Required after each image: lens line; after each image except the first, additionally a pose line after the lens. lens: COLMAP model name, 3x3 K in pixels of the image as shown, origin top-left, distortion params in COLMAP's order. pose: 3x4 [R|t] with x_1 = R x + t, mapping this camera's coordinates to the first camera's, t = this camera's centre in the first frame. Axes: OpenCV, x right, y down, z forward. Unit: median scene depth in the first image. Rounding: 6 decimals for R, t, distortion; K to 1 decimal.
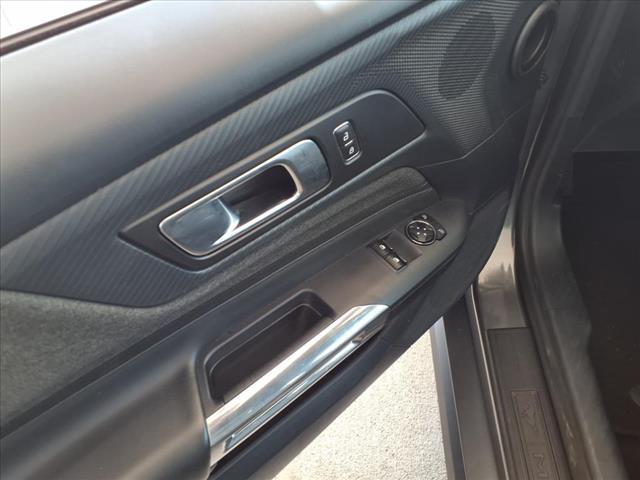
lens RADIAL K [[520.4, 0, 320.2], [0, 520.4, 243.8], [0, 0, 1]] dist [-0.002367, -0.011112]
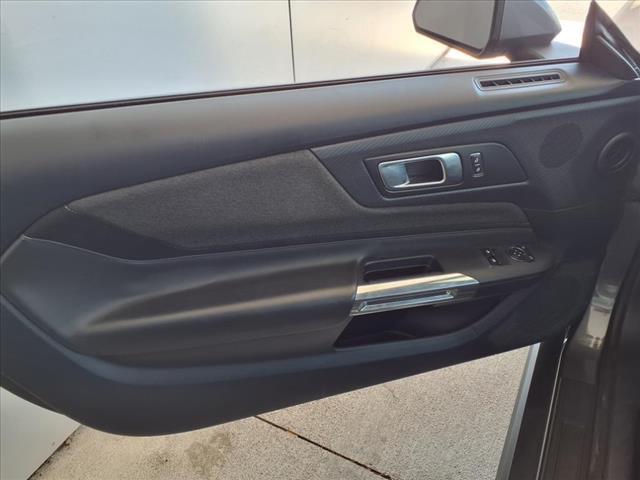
lens RADIAL K [[520.4, 0, 320.2], [0, 520.4, 243.8], [0, 0, 1]] dist [-0.002367, -0.011112]
pose [[0.902801, 0.286013, -0.321164, 0.207359], [-0.345890, 0.926680, -0.147050, 0.506673], [0.255558, 0.243844, 0.935537, -0.799879]]
